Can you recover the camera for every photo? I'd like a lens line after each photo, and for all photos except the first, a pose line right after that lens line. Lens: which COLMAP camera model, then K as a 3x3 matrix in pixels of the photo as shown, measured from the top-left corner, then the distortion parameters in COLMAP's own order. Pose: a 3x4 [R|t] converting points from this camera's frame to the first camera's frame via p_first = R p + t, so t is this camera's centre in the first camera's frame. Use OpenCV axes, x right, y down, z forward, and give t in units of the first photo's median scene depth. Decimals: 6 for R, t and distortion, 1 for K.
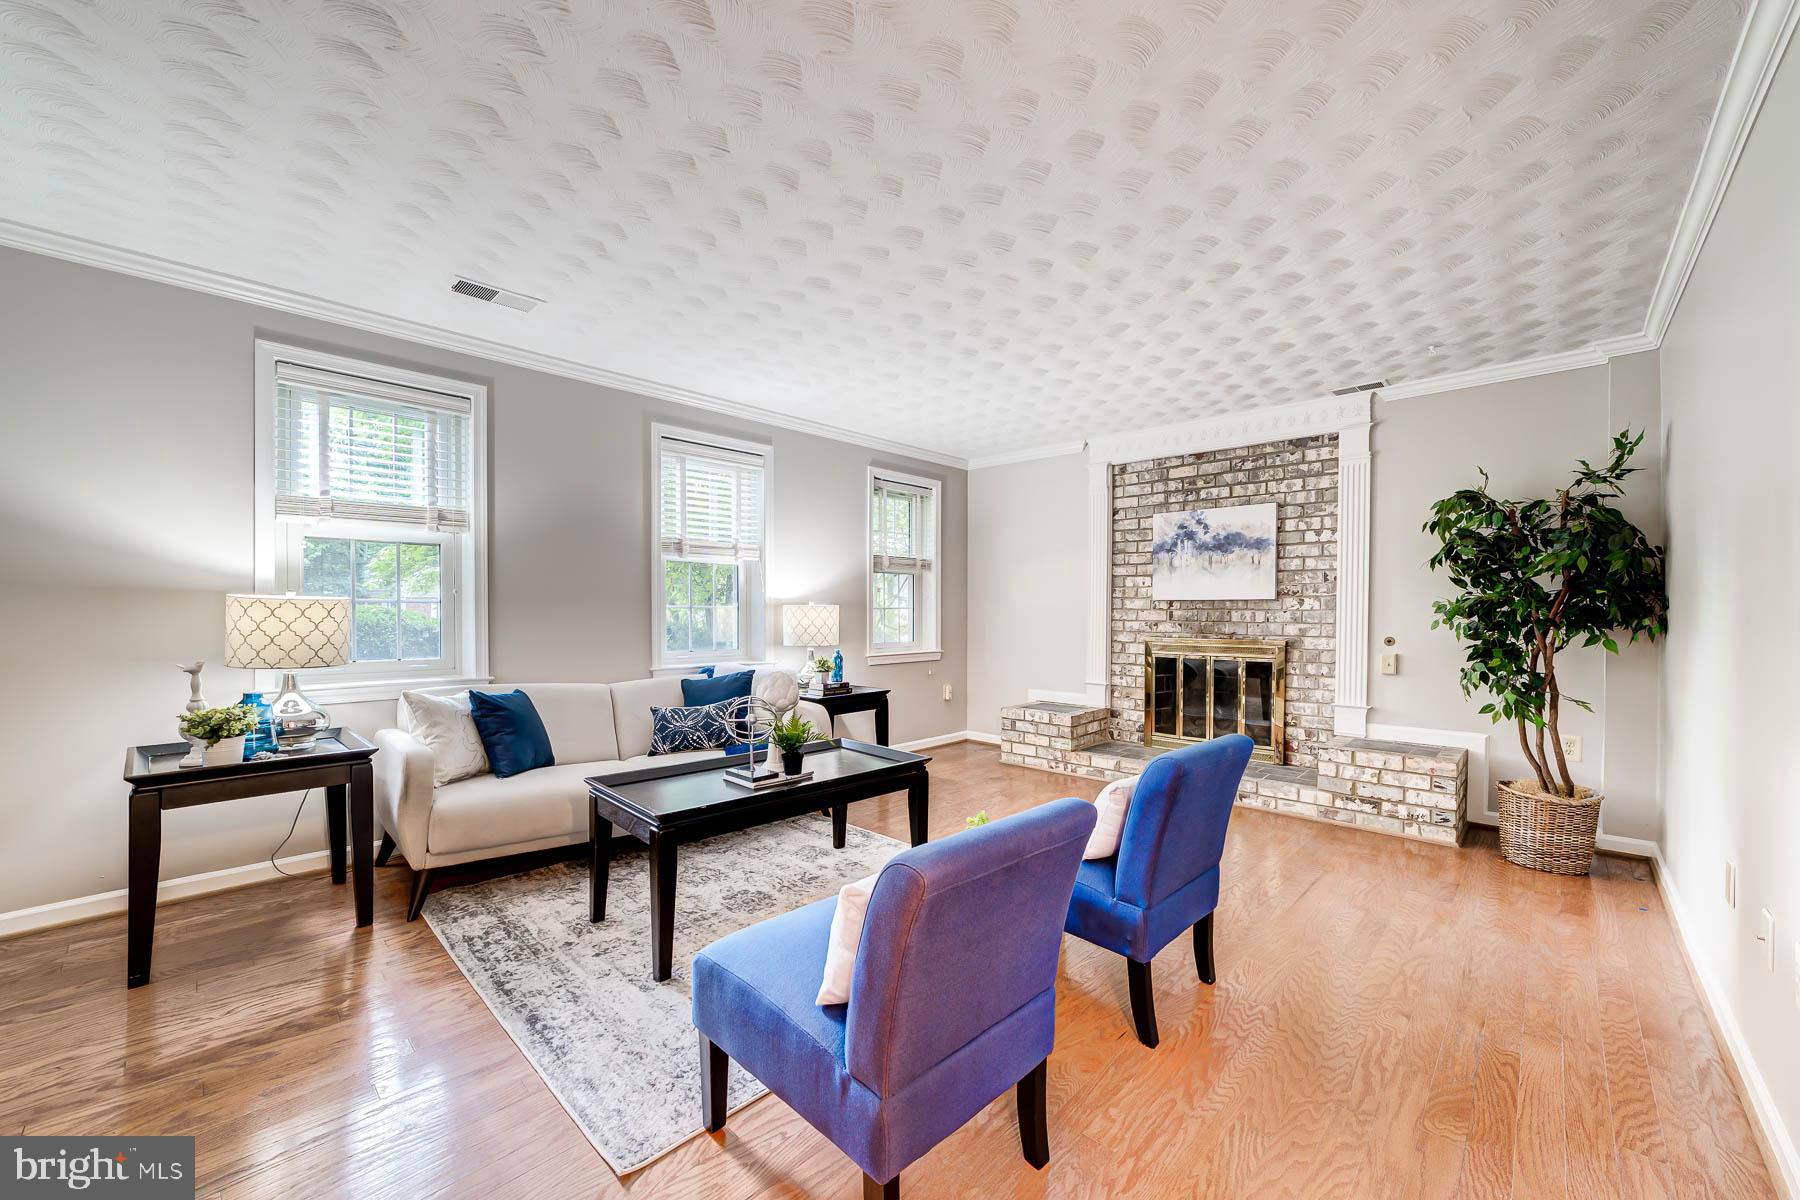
lens RADIAL K [[709.0, 0, 939.1], [0, 709.0, 625.7], [0, 0, 1]] dist [-0.016468, 0.001655]
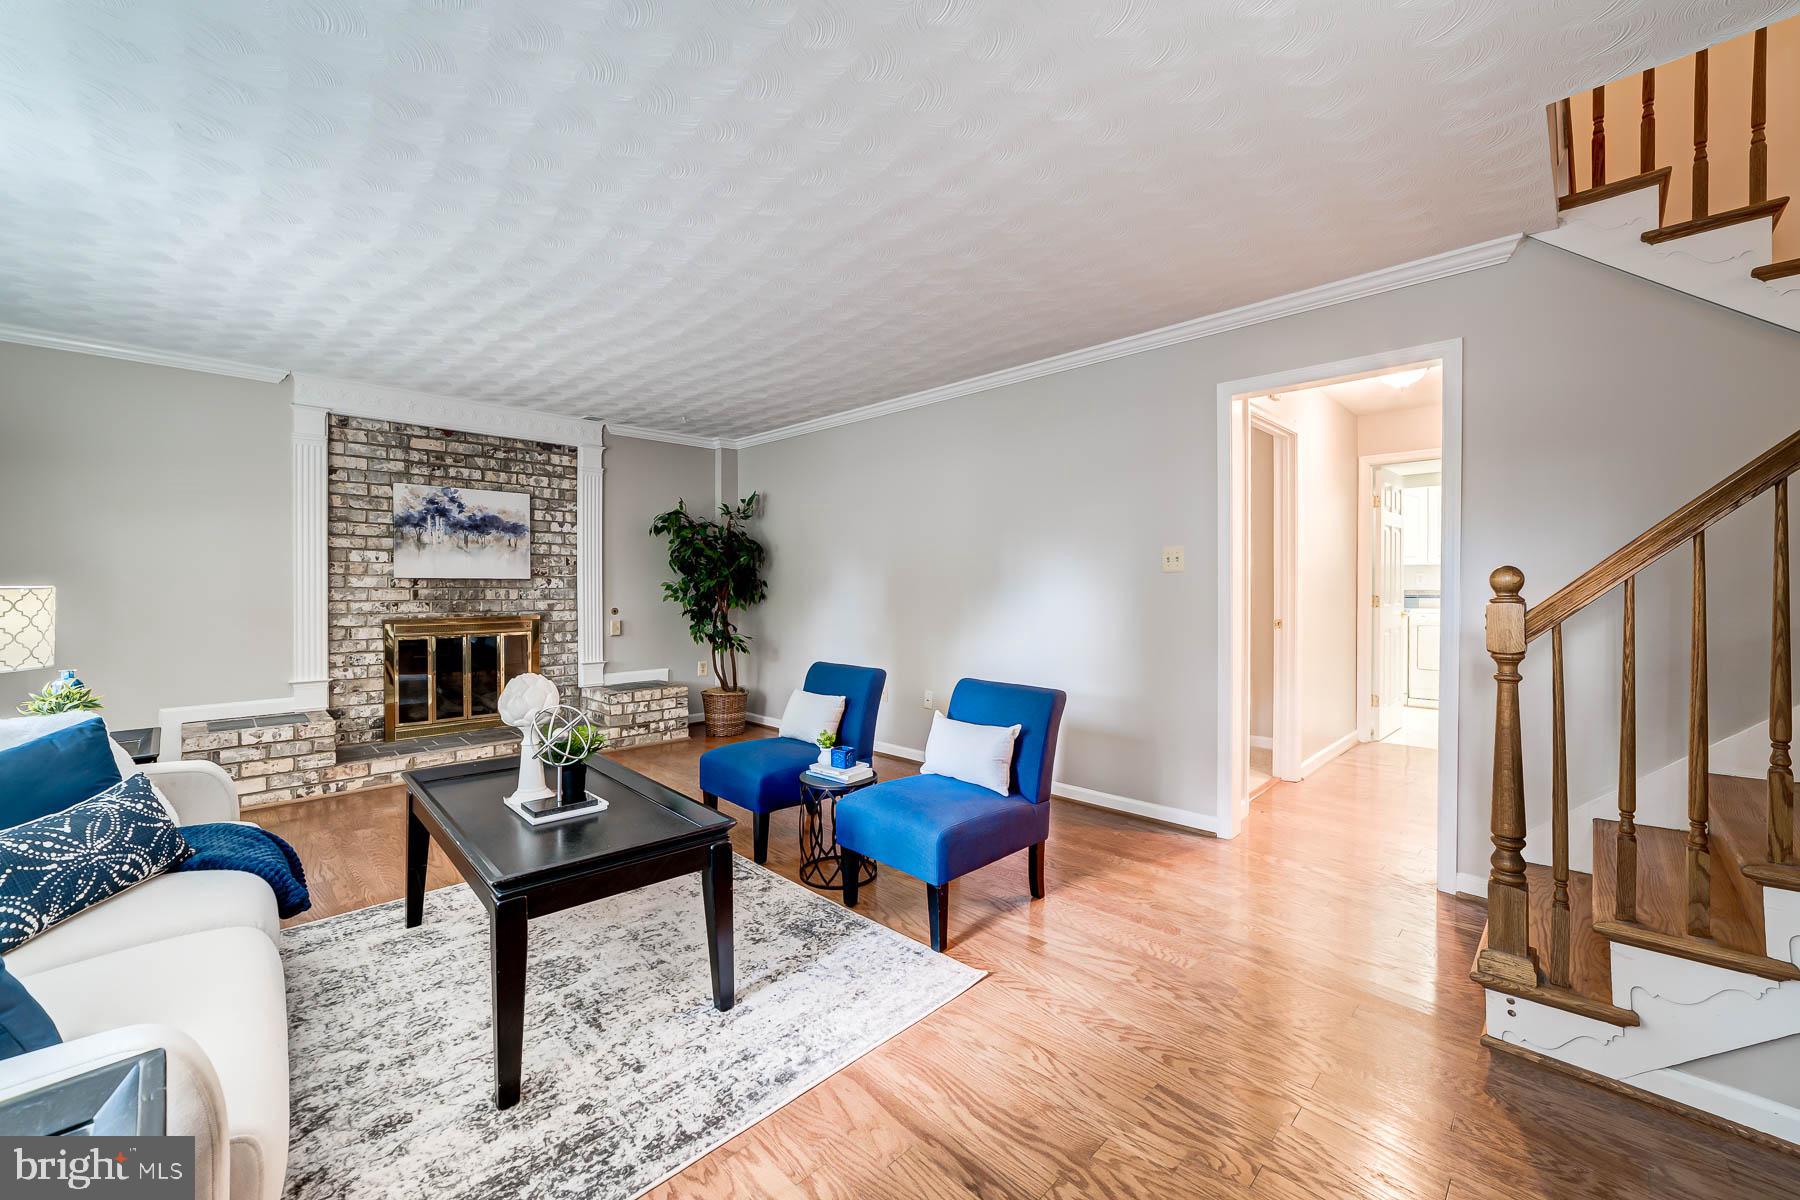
lens RADIAL K [[709.0, 0, 895.8], [0, 709.0, 596.2], [0, 0, 1]] dist [-0.016468, 0.001655]
pose [[0.032387, -0.018338, 0.999307, -0.621400], [0.017937, 0.999681, 0.017763, -0.018743], [-0.999314, 0.017350, 0.032706, 0.360041]]
